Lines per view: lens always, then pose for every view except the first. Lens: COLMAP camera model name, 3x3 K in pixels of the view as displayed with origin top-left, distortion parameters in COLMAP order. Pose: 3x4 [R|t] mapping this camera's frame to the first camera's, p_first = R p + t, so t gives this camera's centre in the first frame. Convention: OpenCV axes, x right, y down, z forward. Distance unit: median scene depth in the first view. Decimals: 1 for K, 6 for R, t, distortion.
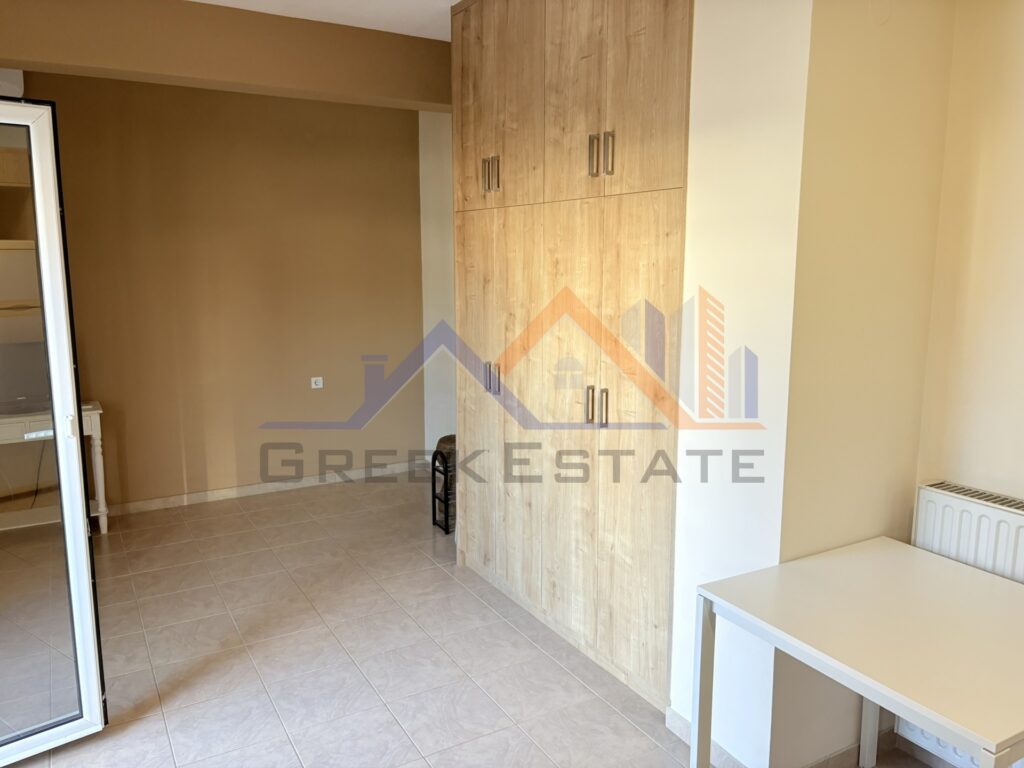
lens RADIAL K [[778.2, 0, 517.0], [0, 778.2, 385.5], [0, 0, 1]] dist [0.014634, -0.017821]
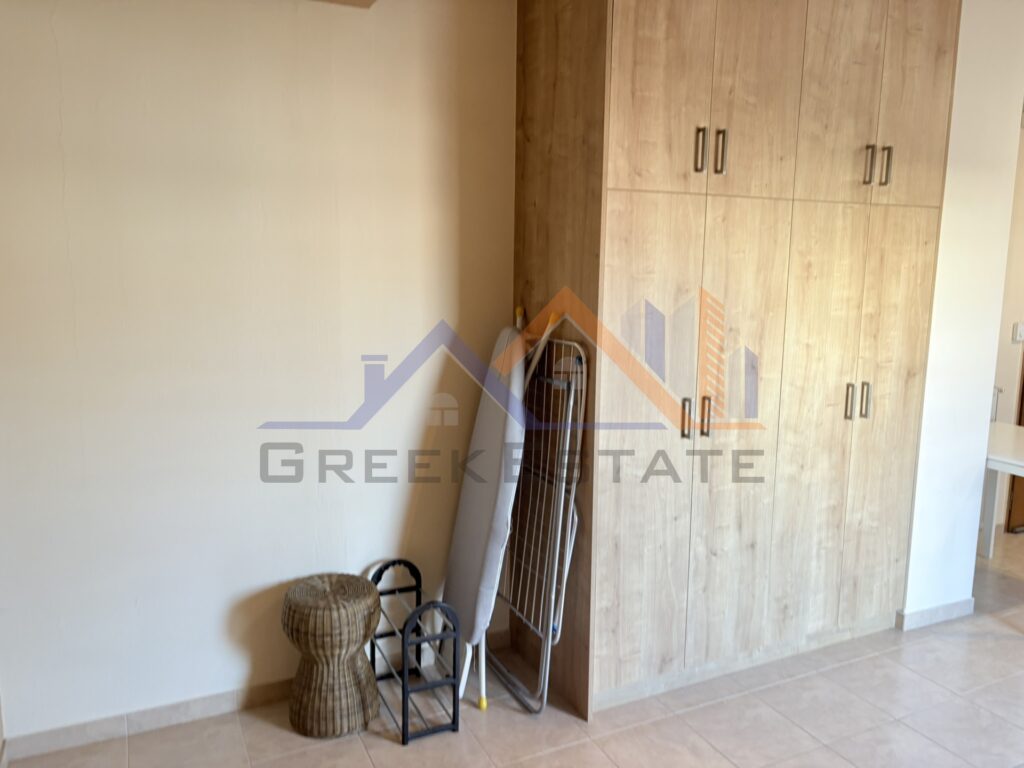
lens RADIAL K [[778.2, 0, 510.7], [0, 778.2, 379.1], [0, 0, 1]] dist [0.014634, -0.017821]
pose [[0.077516, -0.154369, 0.984968, -0.918611], [0.154580, 0.977854, 0.141089, -0.211405], [-0.984935, 0.141320, 0.099662, 1.272560]]
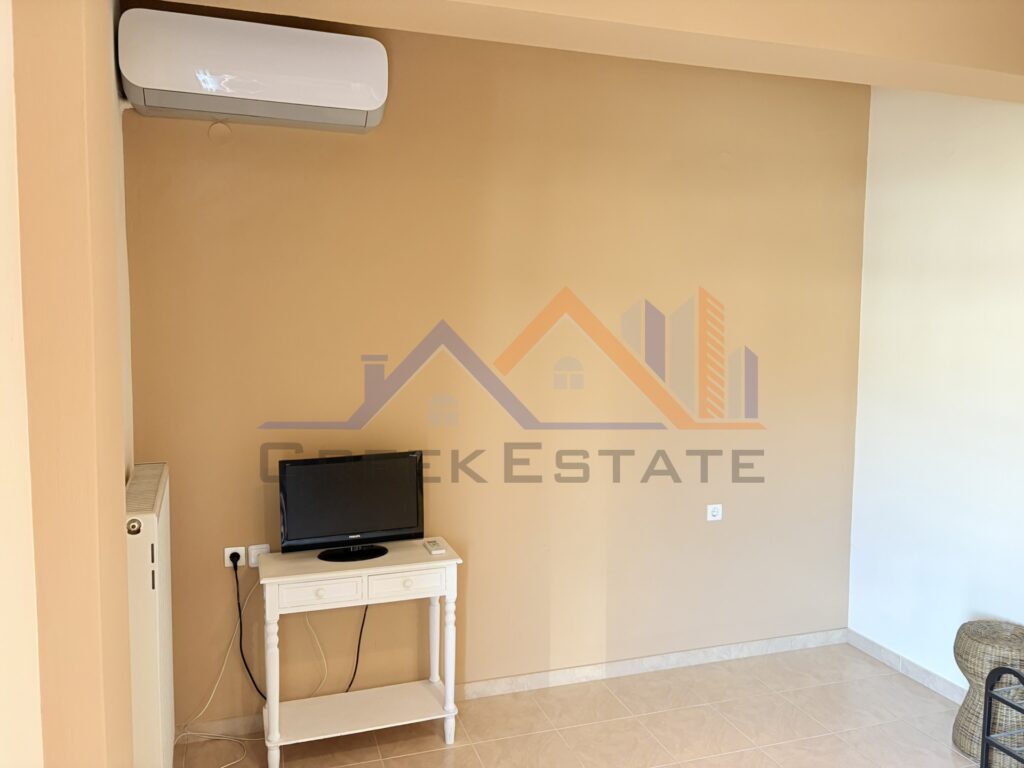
lens RADIAL K [[778.2, 0, 511.0], [0, 778.2, 381.1], [0, 0, 1]] dist [0.014634, -0.017821]
pose [[0.977446, 0.021364, -0.210103, -0.514036], [-0.038973, 0.996030, -0.080032, -0.100727], [0.207559, 0.086416, 0.974398, 0.500298]]
